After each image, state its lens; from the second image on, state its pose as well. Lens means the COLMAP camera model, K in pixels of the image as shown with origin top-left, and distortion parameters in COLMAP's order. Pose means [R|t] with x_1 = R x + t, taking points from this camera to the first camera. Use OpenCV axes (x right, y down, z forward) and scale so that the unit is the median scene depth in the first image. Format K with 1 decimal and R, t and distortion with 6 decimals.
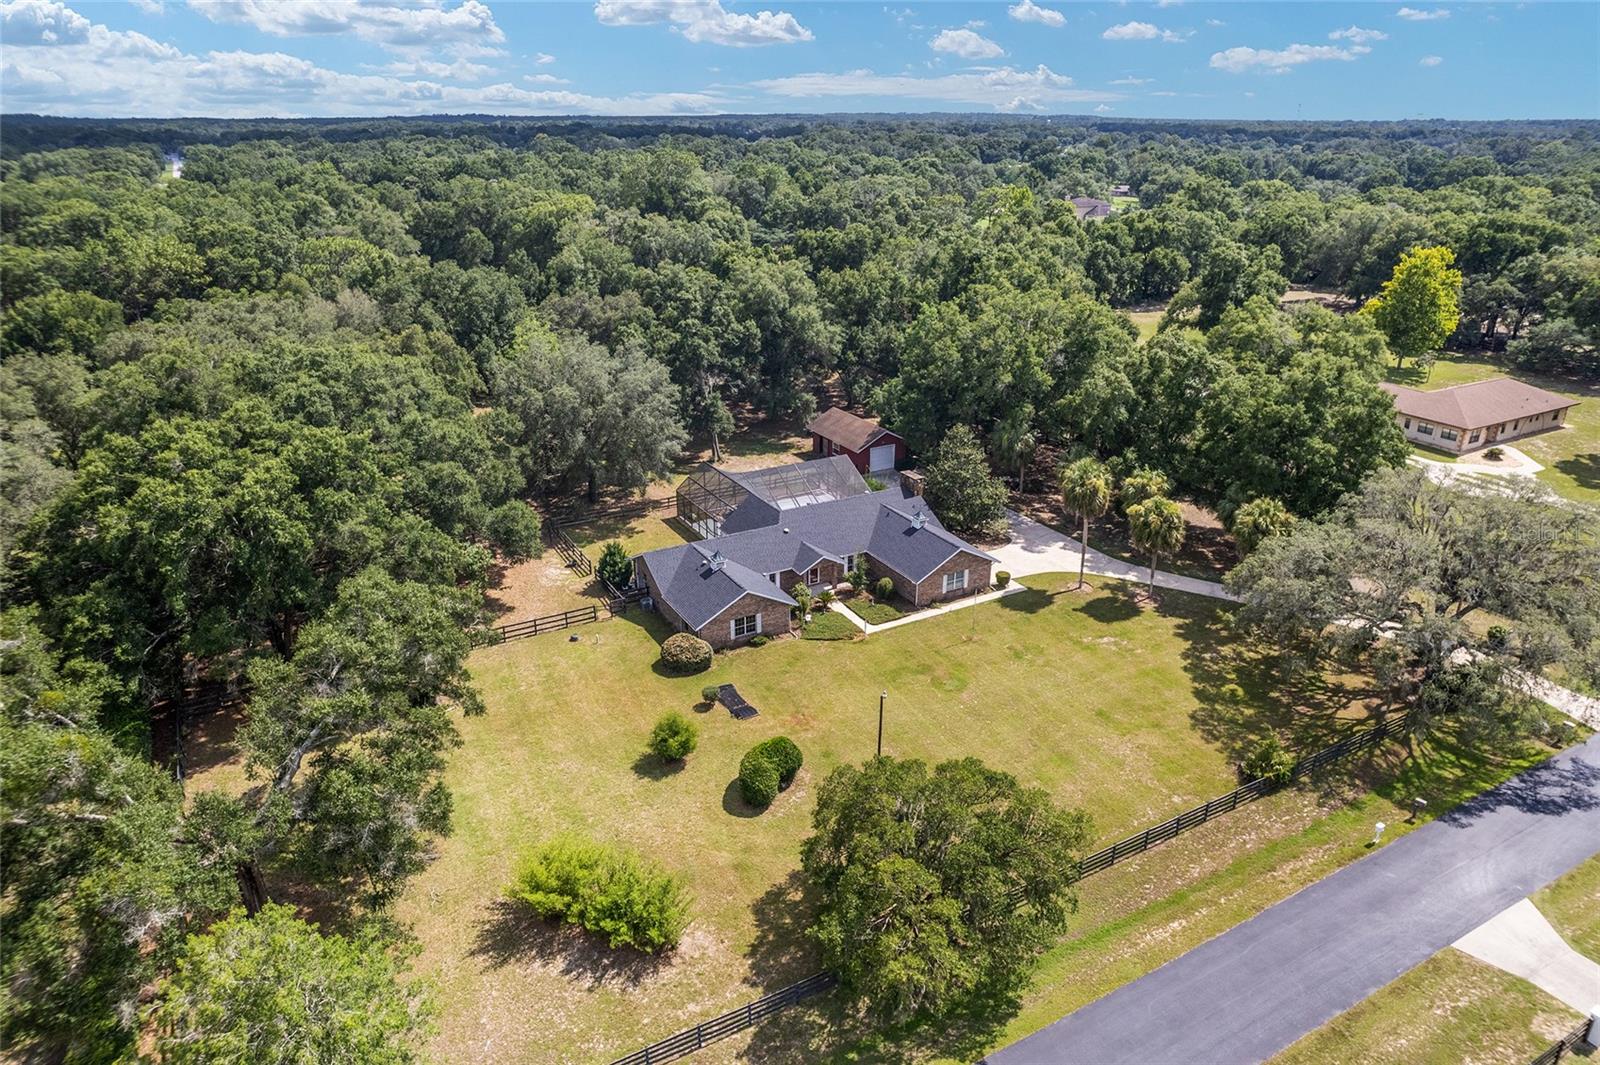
lens RADIAL K [[1044.7, 0, 805.0], [0, 1044.7, 543.4], [0, 0, 1]] dist [-0.067284, 0.049292]
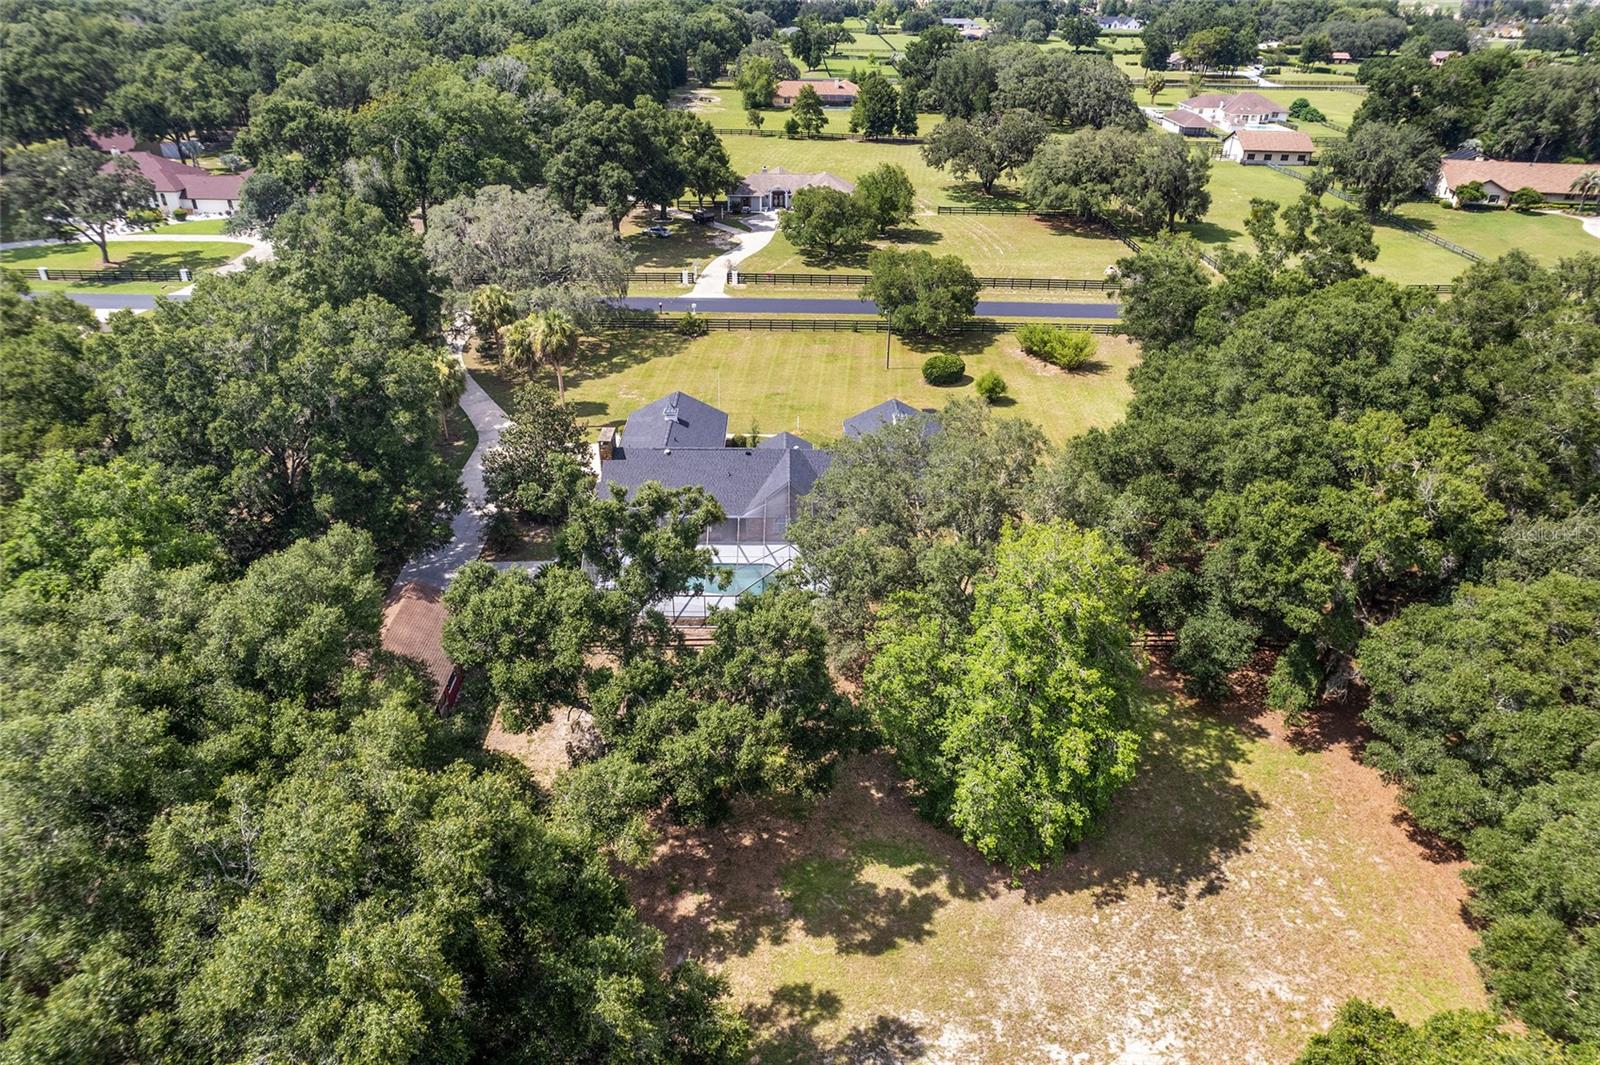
lens RADIAL K [[1024.5, 0, 805.7], [0, 1024.5, 543.9], [0, 0, 1]] dist [-0.087980, 0.081468]
pose [[-0.878227, -0.251409, 0.406831, -0.424449], [0.171943, 0.627809, 0.759139, -0.659473], [-0.446266, 0.736648, -0.508131, 1.570325]]
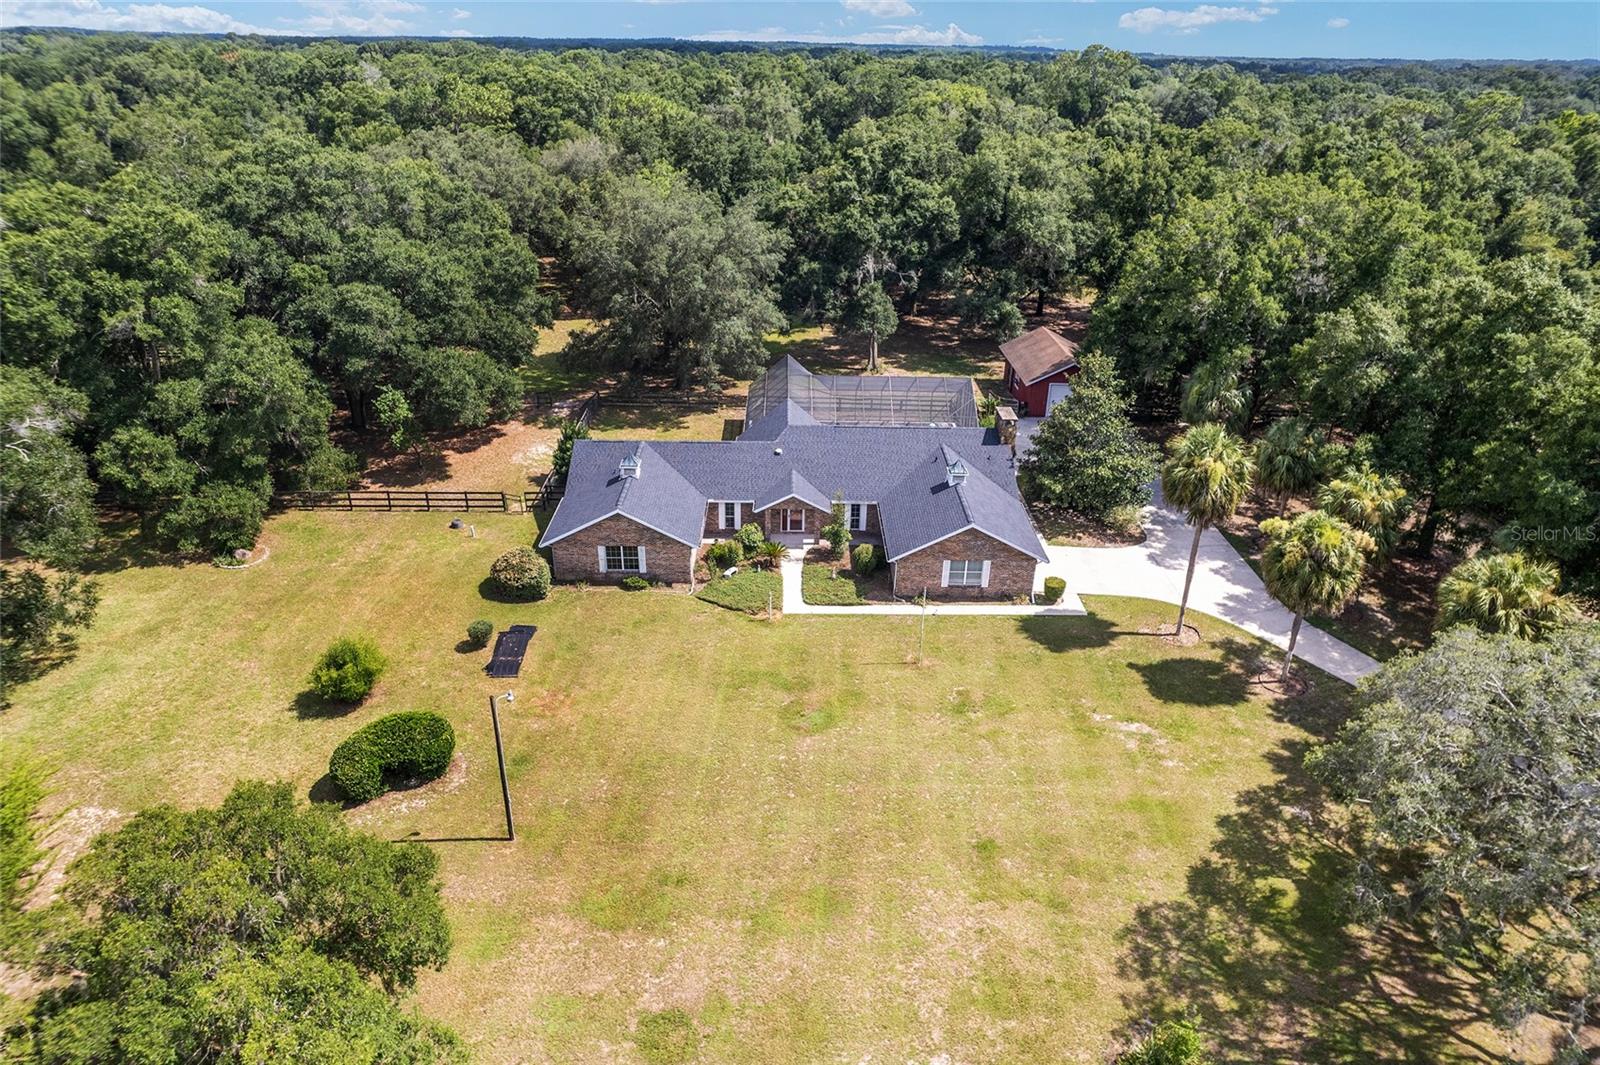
lens RADIAL K [[1042.2, 0, 800.0], [0, 1042.2, 532.5], [0, 0, 1]] dist [-0.081516, 0.075579]
pose [[0.876334, 0.221848, -0.427577, 0.329042], [-0.202184, 0.975061, 0.091528, -0.027643], [0.437219, 0.006240, 0.899333, 0.371082]]
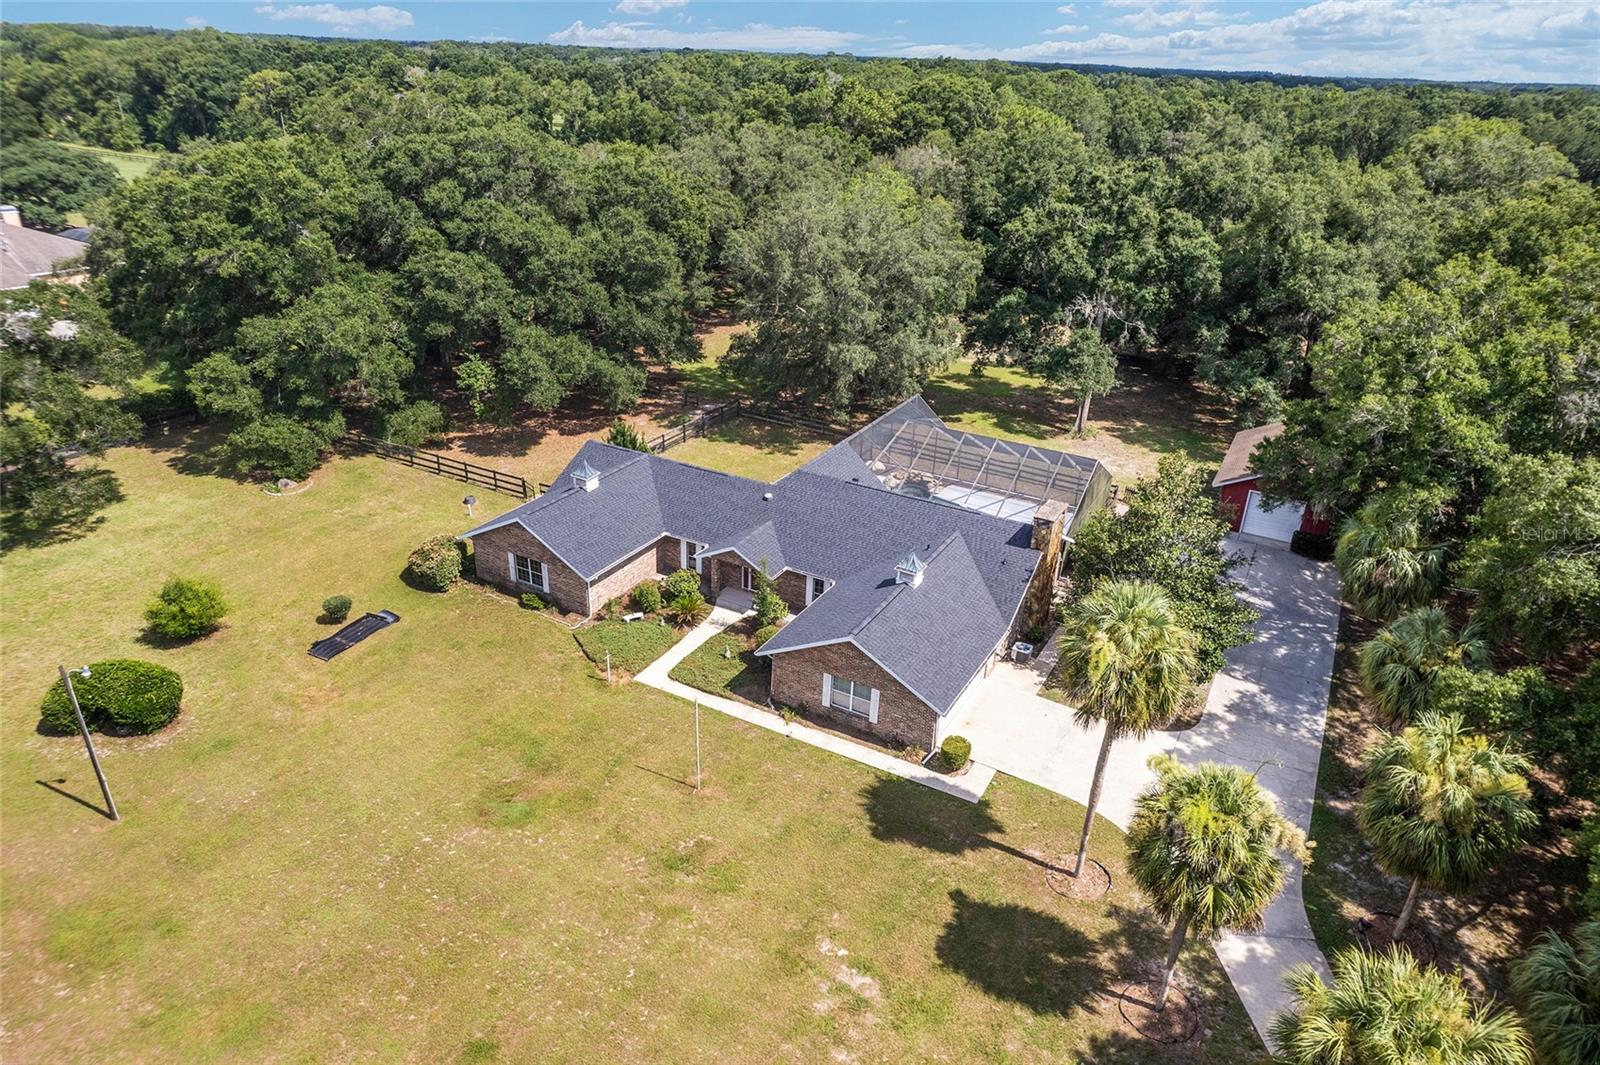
lens RADIAL K [[1024.5, 0, 805.7], [0, 1024.5, 543.9], [0, 0, 1]] dist [-0.087980, 0.081468]
pose [[0.524986, 0.389235, -0.756892, 0.479963], [-0.360873, 0.907202, 0.216228, -0.130371], [0.770818, 0.159625, 0.616733, 0.674610]]
